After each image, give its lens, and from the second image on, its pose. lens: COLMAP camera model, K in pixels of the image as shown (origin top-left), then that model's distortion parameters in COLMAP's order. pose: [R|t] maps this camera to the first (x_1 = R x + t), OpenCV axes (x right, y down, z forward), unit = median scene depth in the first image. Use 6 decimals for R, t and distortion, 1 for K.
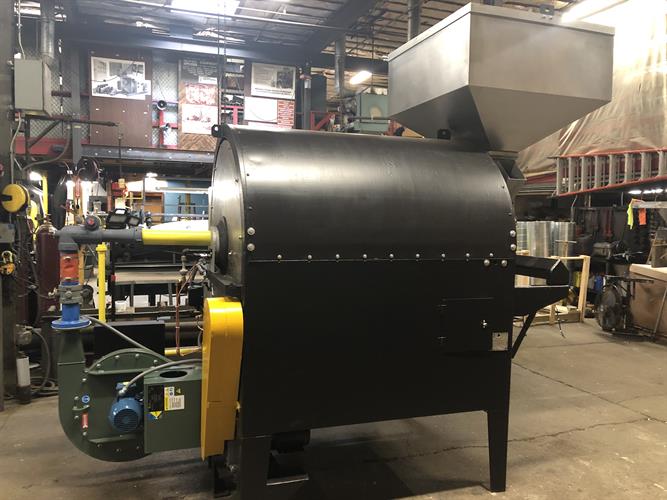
lens RADIAL K [[552.1, 0, 333.5], [0, 552.1, 250.0], [0, 0, 1]] dist [-0.001547, -0.003771]
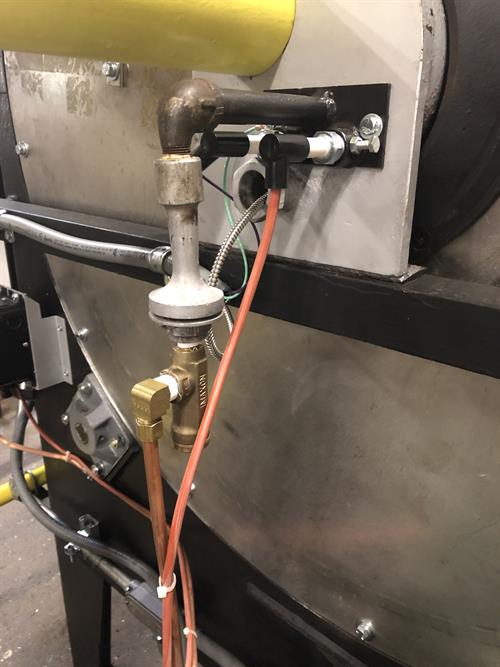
lens RADIAL K [[552.1, 0, 247.4], [0, 552.1, 331.8], [0, 0, 1]] dist [-0.001547, -0.003771]
pose [[0.874214, -0.187986, 0.447672, -0.311450], [0.044313, 0.949051, 0.311990, 0.010384], [-0.483514, -0.252909, 0.838005, 0.896639]]
